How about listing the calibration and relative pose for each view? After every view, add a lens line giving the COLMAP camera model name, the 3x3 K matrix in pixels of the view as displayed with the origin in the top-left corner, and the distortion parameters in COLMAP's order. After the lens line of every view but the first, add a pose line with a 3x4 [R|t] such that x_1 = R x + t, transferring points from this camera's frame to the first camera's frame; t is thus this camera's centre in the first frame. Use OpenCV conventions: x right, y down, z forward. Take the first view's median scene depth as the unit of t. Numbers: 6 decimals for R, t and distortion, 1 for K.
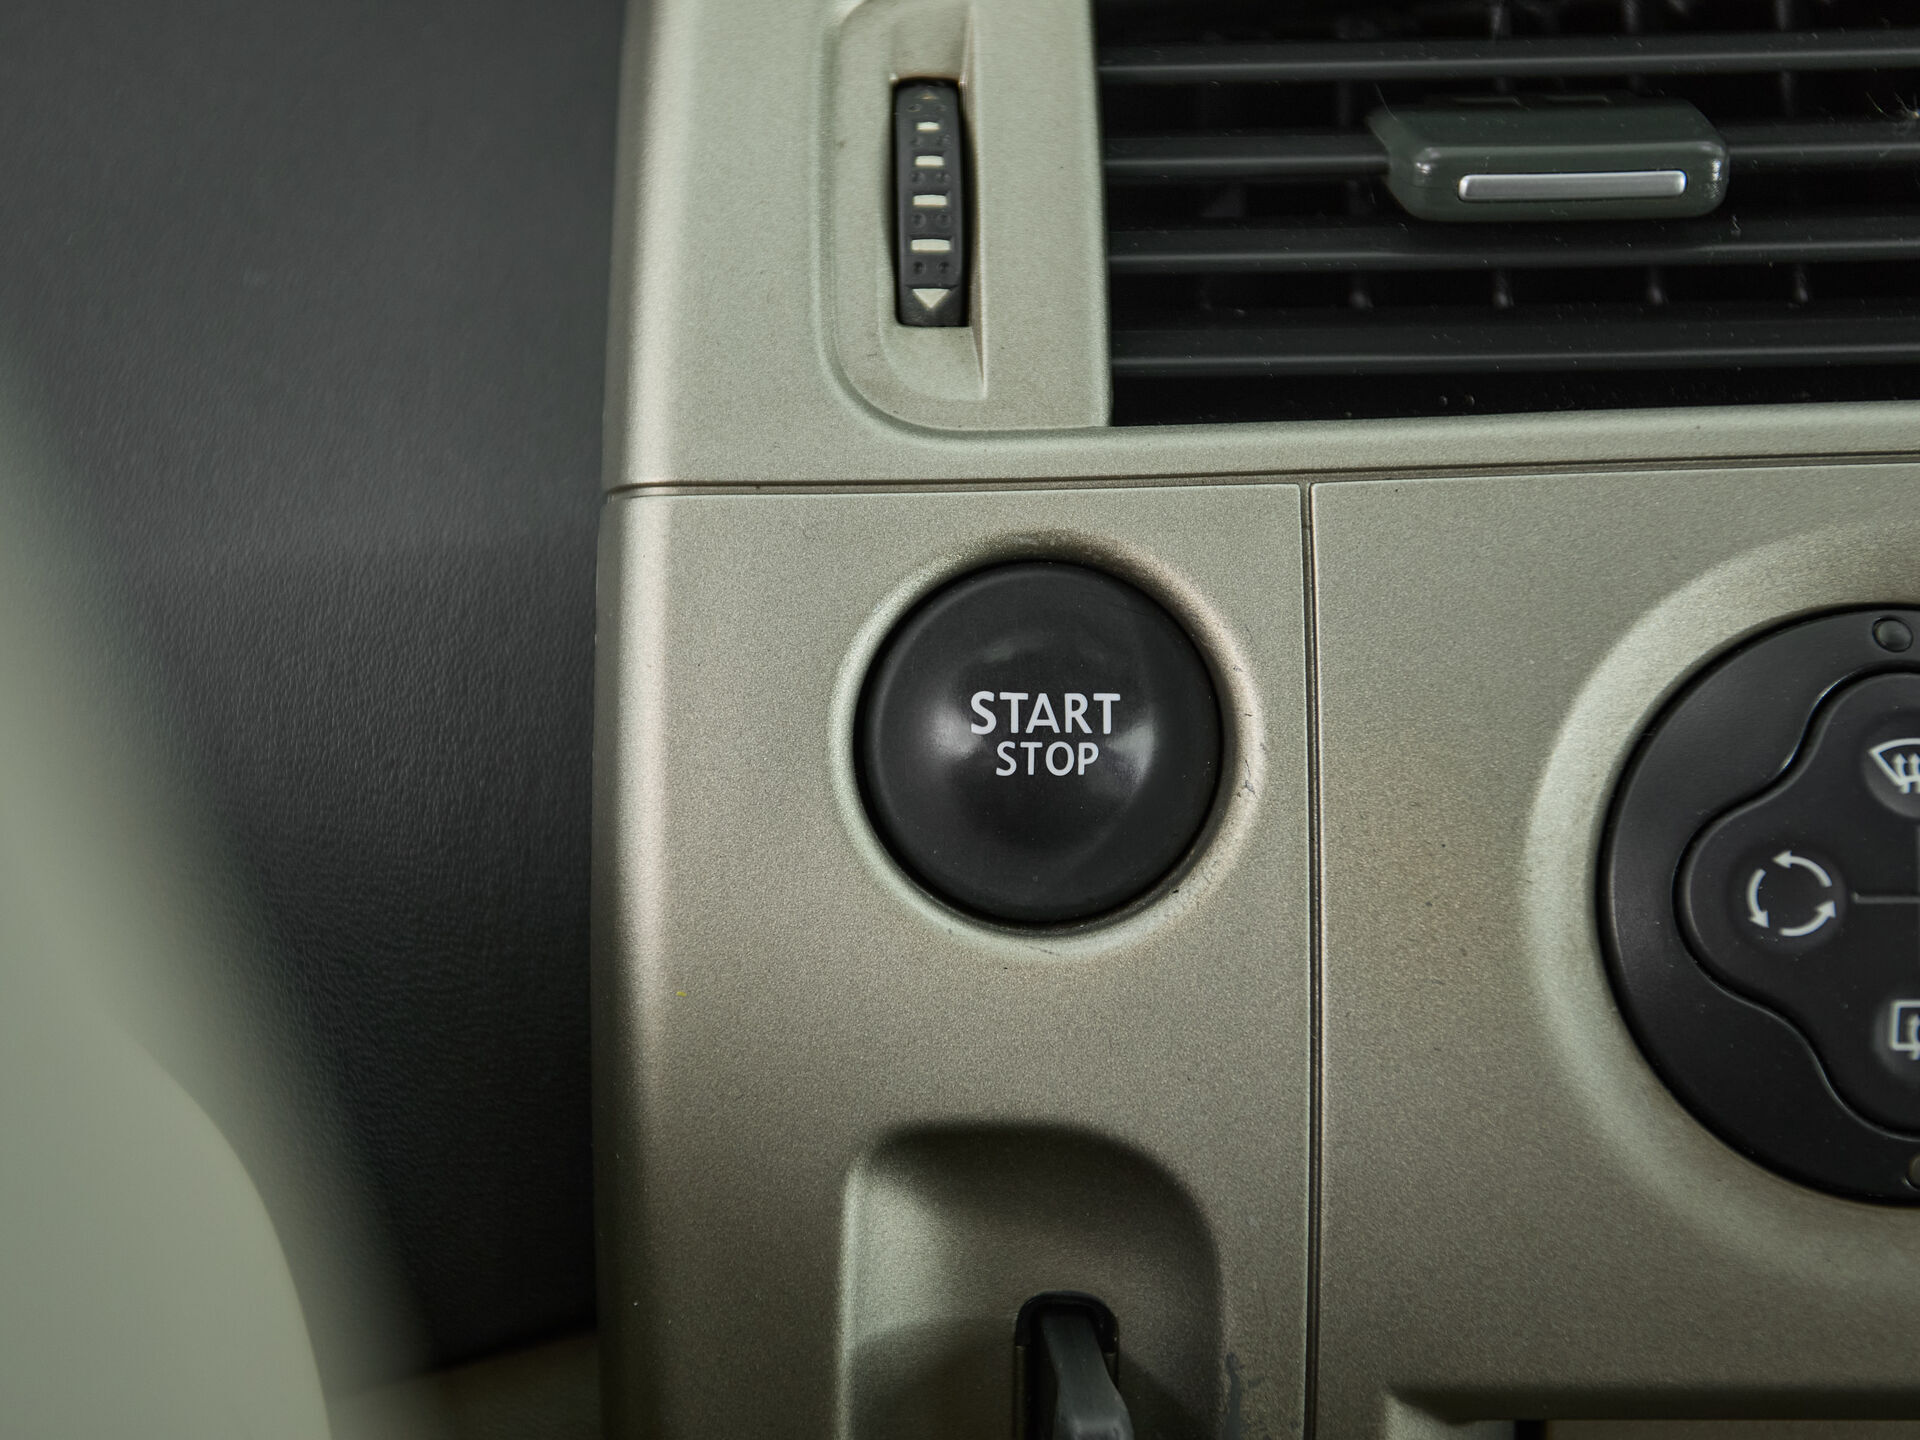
lens RADIAL K [[2405.2, 0, 937.8], [0, 2405.2, 735.4], [0, 0, 1]] dist [0.019008, 0.100995]
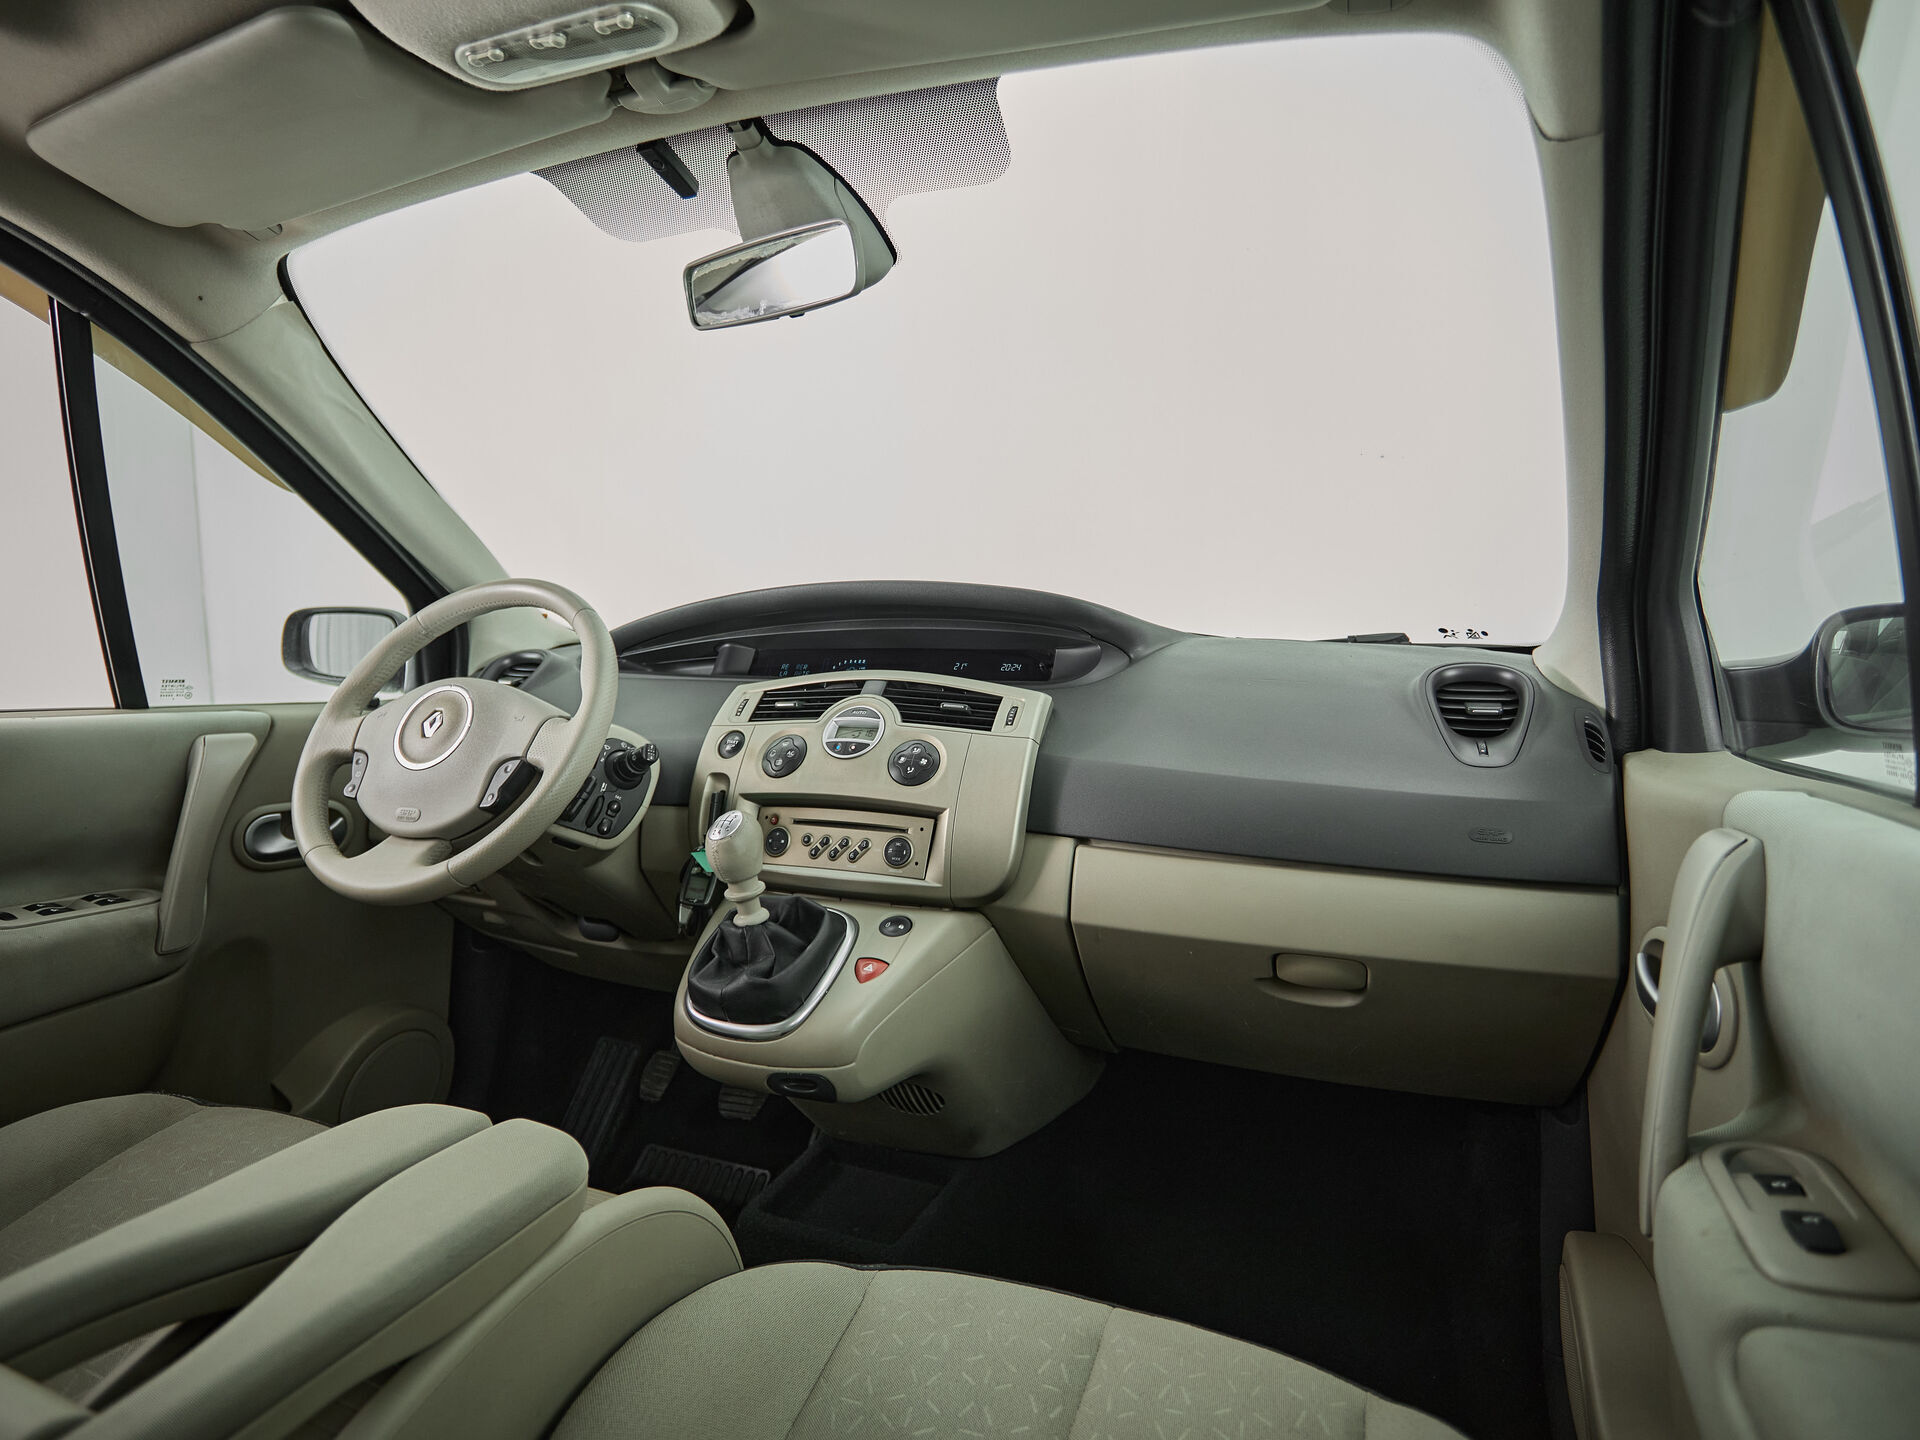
lens RADIAL K [[1054.0, 0, 955.2], [0, 1054.0, 722.4], [0, 0, 1]] dist [-0.004740, 0.000052]
pose [[0.902762, 0.005129, -0.430111, 3.231456], [-0.200373, 0.889825, -0.409953, 1.790975], [0.380621, 0.456273, 0.804328, -2.781825]]
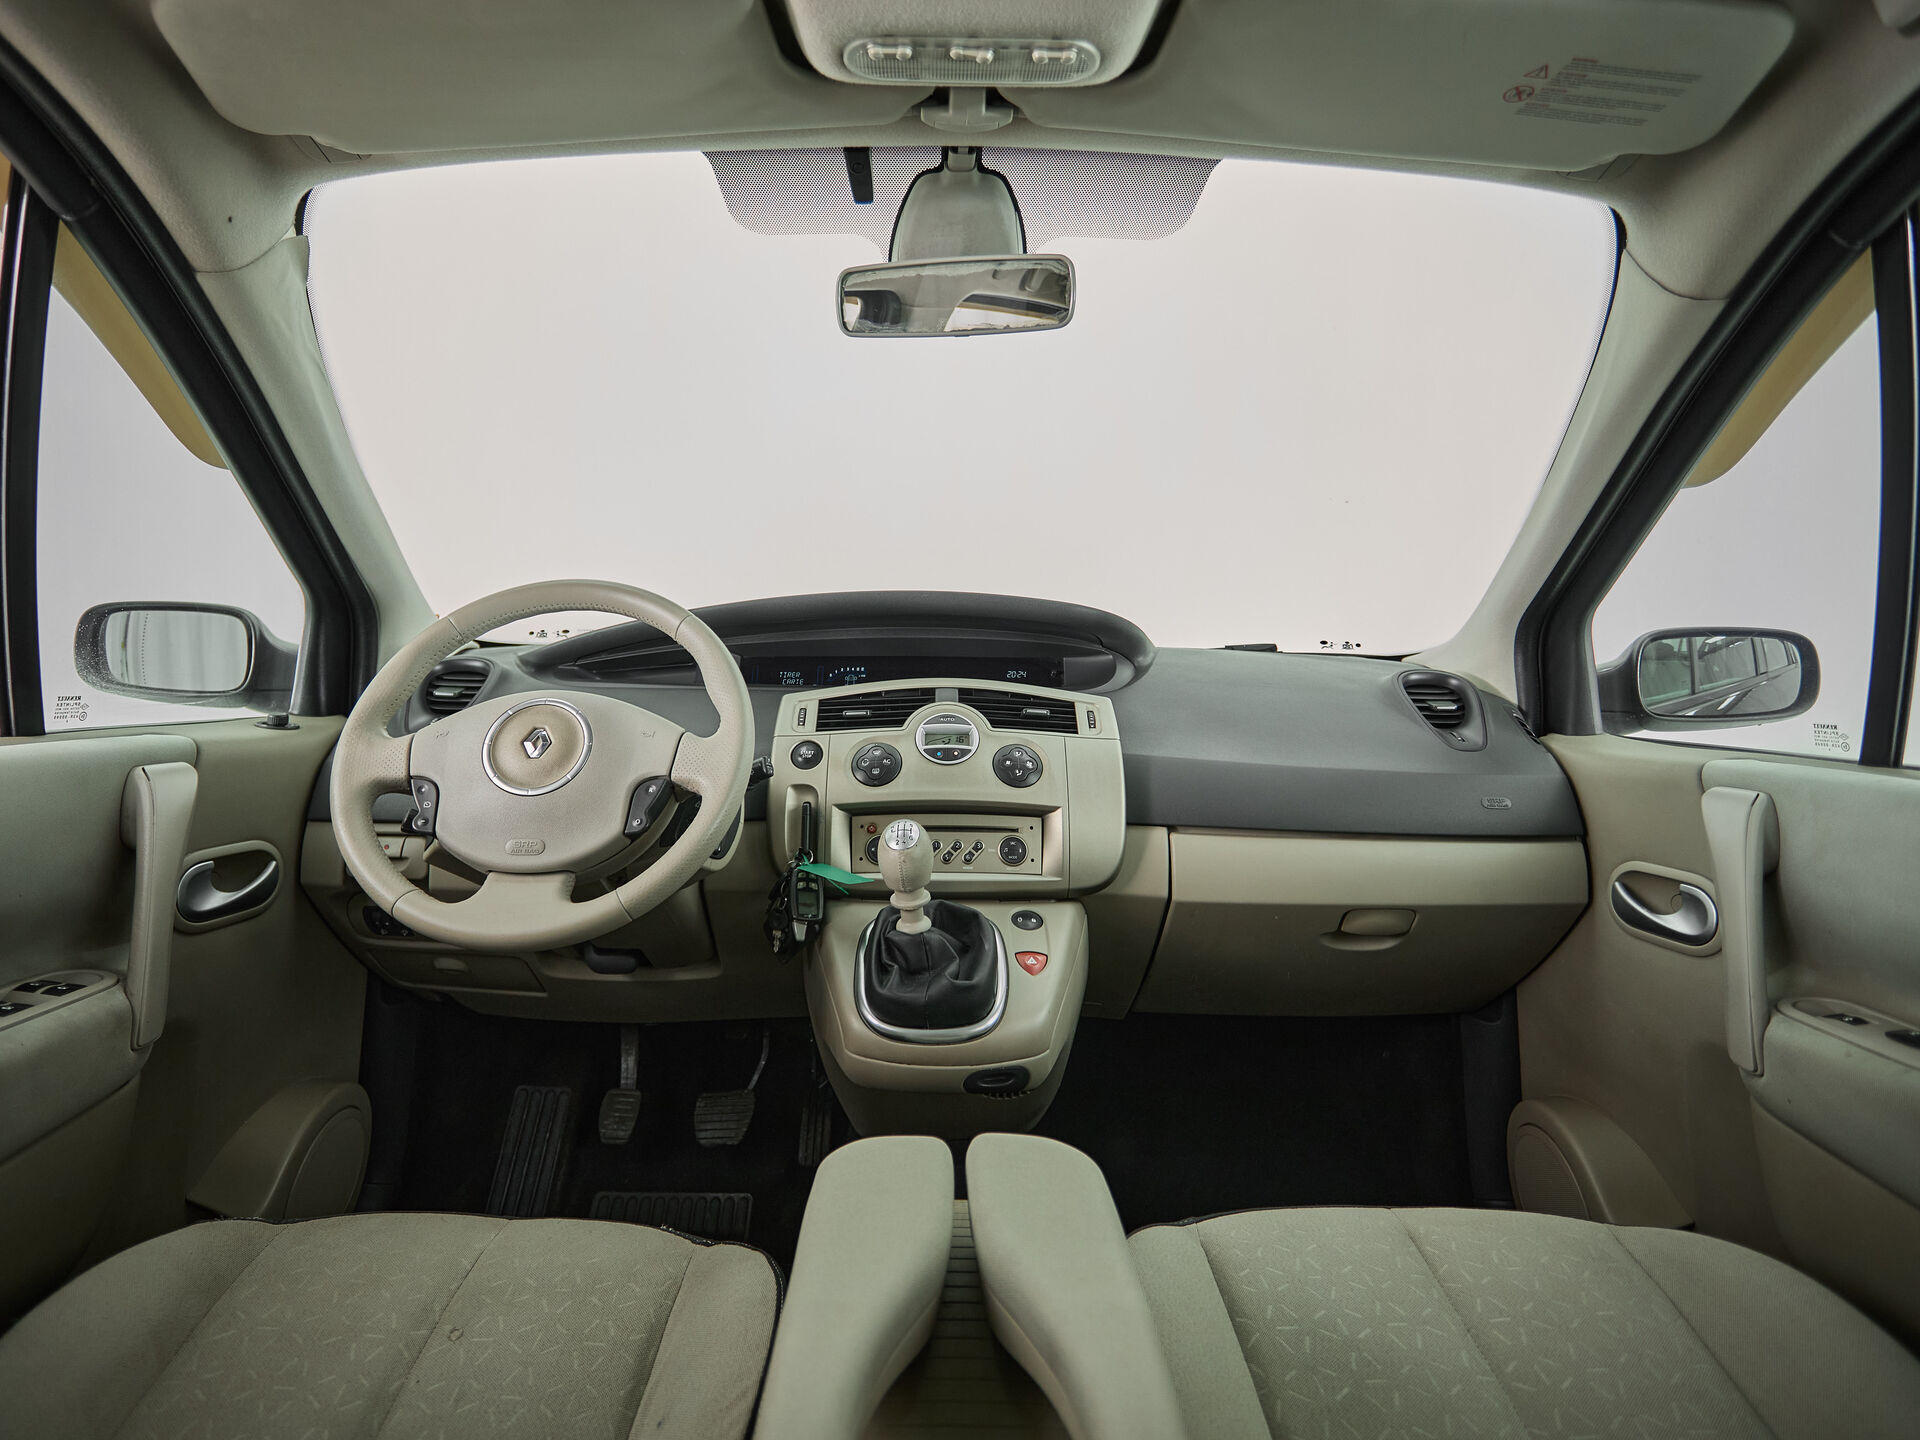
lens RADIAL K [[1031.5, 0, 941.1], [0, 1031.5, 719.3], [0, 0, 1]] dist [-0.003434, -0.000547]
pose [[0.998415, -0.018019, -0.053323, 0.948359], [-0.008179, 0.890870, -0.454184, 2.082473], [0.055688, 0.453900, 0.889311, -3.443526]]
